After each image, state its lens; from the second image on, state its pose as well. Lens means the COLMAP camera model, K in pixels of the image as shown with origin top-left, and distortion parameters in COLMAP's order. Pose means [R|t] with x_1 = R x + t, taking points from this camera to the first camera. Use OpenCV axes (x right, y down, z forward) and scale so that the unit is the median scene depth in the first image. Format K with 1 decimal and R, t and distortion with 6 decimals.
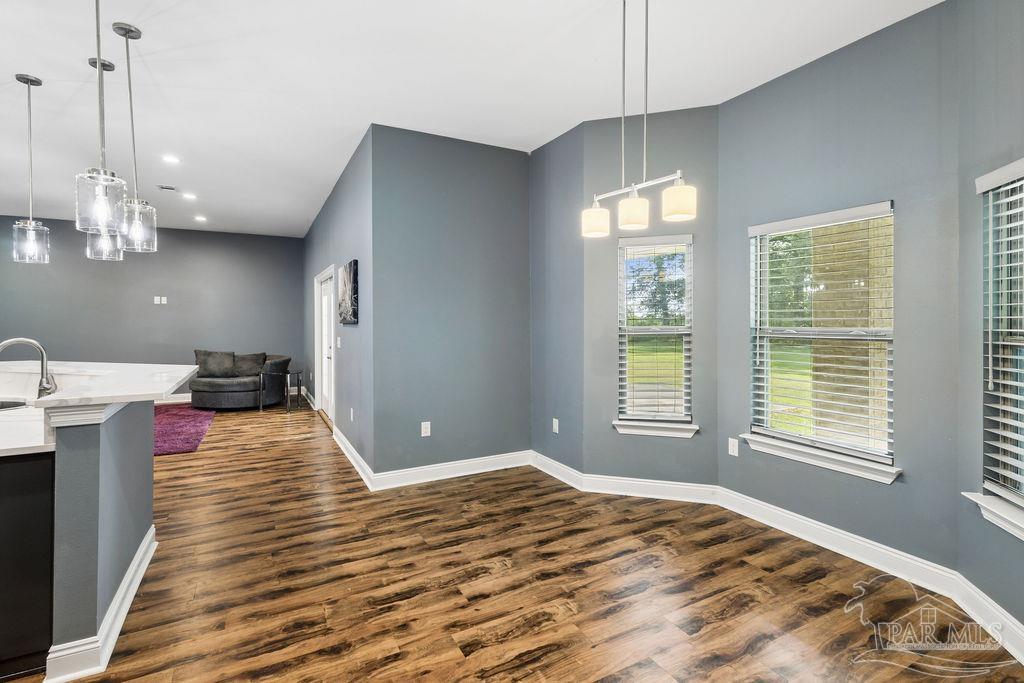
lens RADIAL K [[481.3, 0, 503.8], [0, 481.3, 320.9], [0, 0, 1]] dist [0.016542, -0.000717]
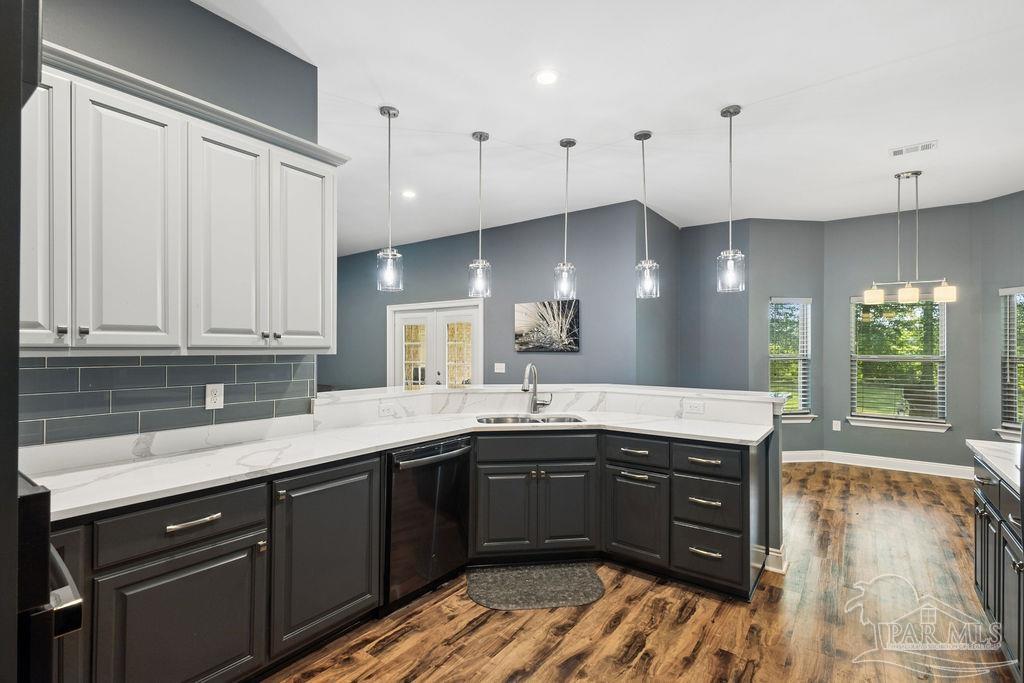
lens RADIAL K [[481.3, 0, 511.3], [0, 481.3, 339.4], [0, 0, 1]] dist [0.016542, -0.000717]
pose [[0.897867, 0.016481, 0.439959, -1.463066], [-0.008120, 0.999749, -0.020881, 0.003650], [-0.440192, 0.015176, 0.897775, -0.036602]]
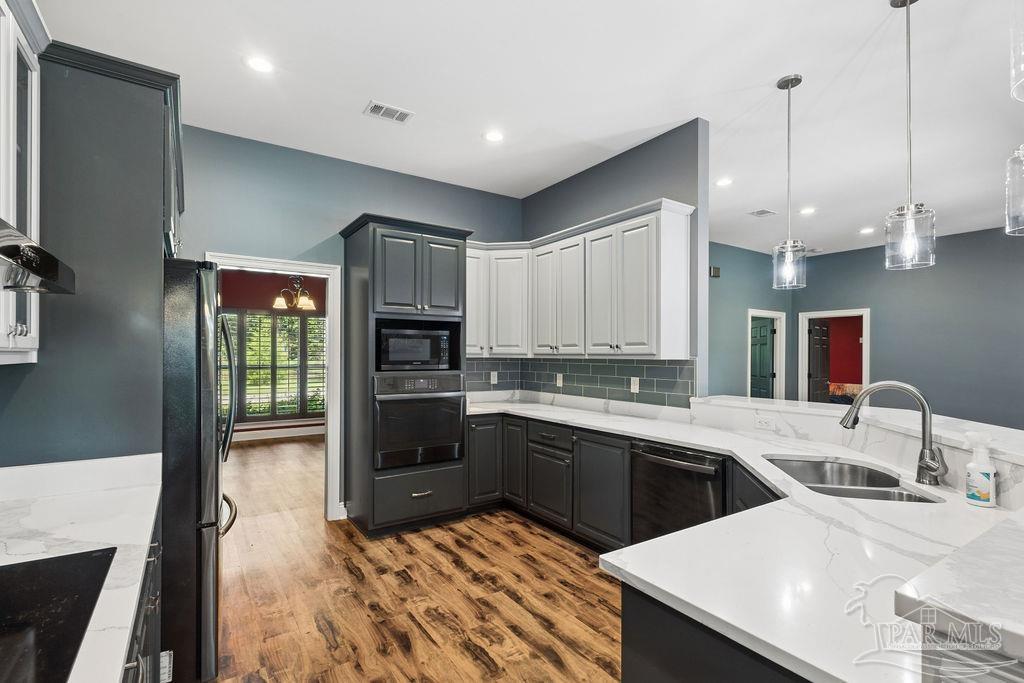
lens RADIAL K [[481.3, 0, 512.1], [0, 481.3, 352.2], [0, 0, 1]] dist [0.016542, -0.000717]
pose [[0.113388, 0.002903, -0.993547, -0.384101], [-0.004768, 0.999986, 0.002378, -0.002664], [0.993539, 0.004467, 0.113400, 0.403097]]
